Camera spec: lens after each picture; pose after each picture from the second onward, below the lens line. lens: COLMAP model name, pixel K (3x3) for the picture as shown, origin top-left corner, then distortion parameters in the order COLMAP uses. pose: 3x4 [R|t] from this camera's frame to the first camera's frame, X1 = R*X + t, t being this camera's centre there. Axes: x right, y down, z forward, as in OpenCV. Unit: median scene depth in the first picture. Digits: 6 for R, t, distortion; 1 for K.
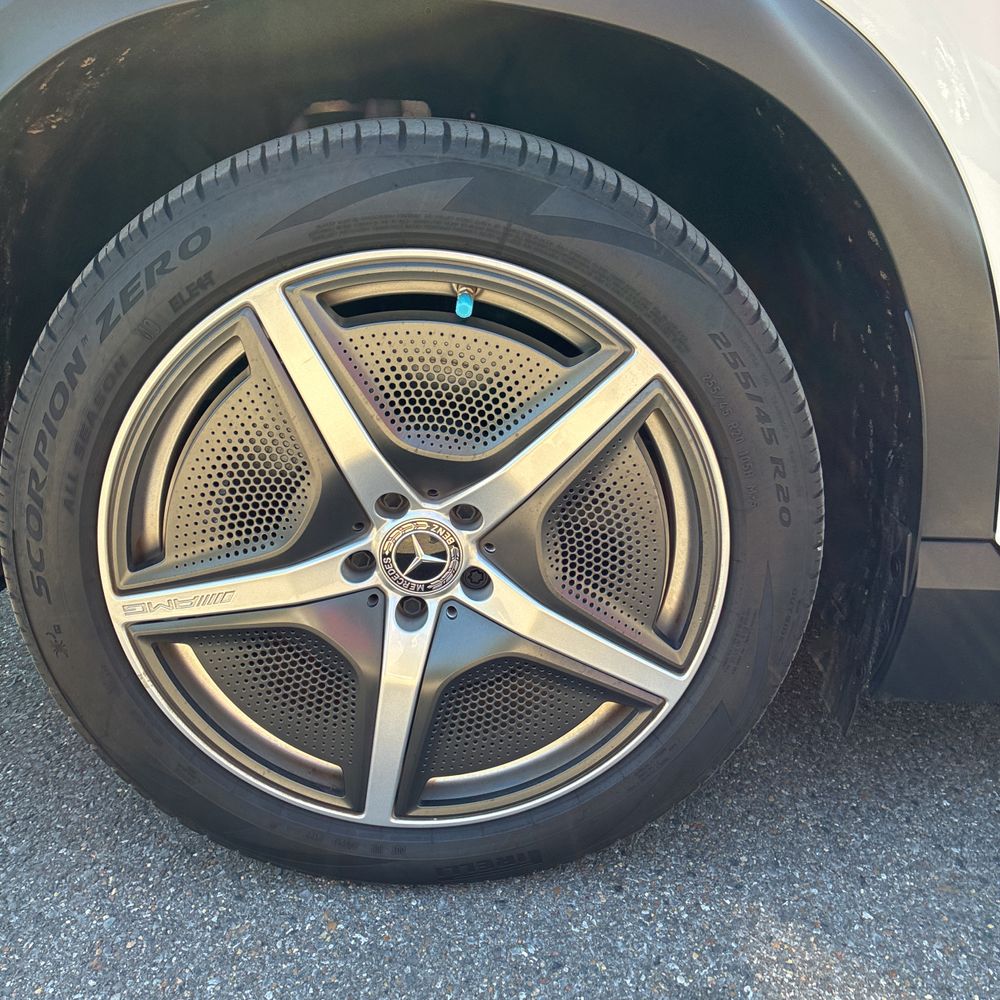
lens RADIAL K [[1023.6, 0, 500.0], [0, 1023.6, 500.0], [0, 0, 1]] dist [0.037054, -0.022483]
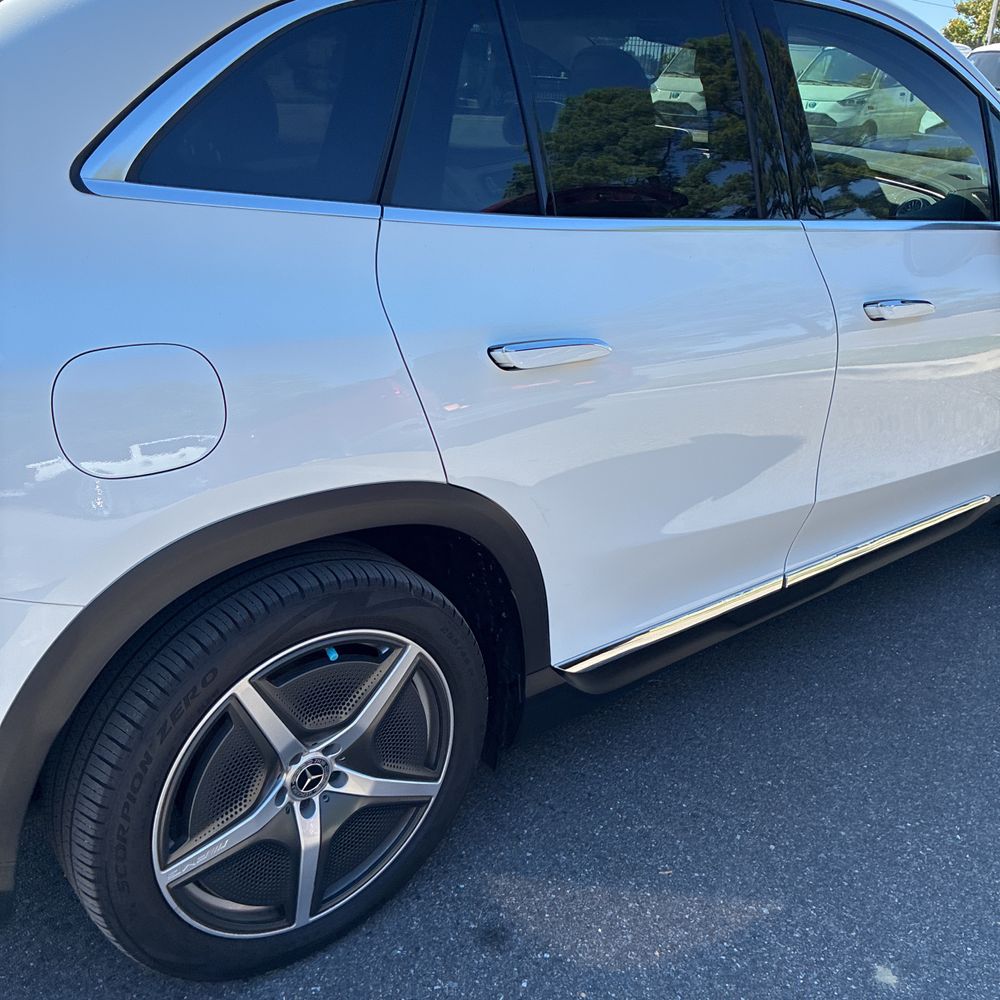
lens RADIAL K [[1018.1, 0, 482.9], [0, 1018.1, 501.5], [0, 0, 1]] dist [-0.009020, 0.030969]
pose [[0.802614, -0.235530, 0.548030, -0.695612], [0.202481, 0.971770, 0.121101, -0.568421], [-0.561082, 0.013769, 0.827646, -0.654026]]
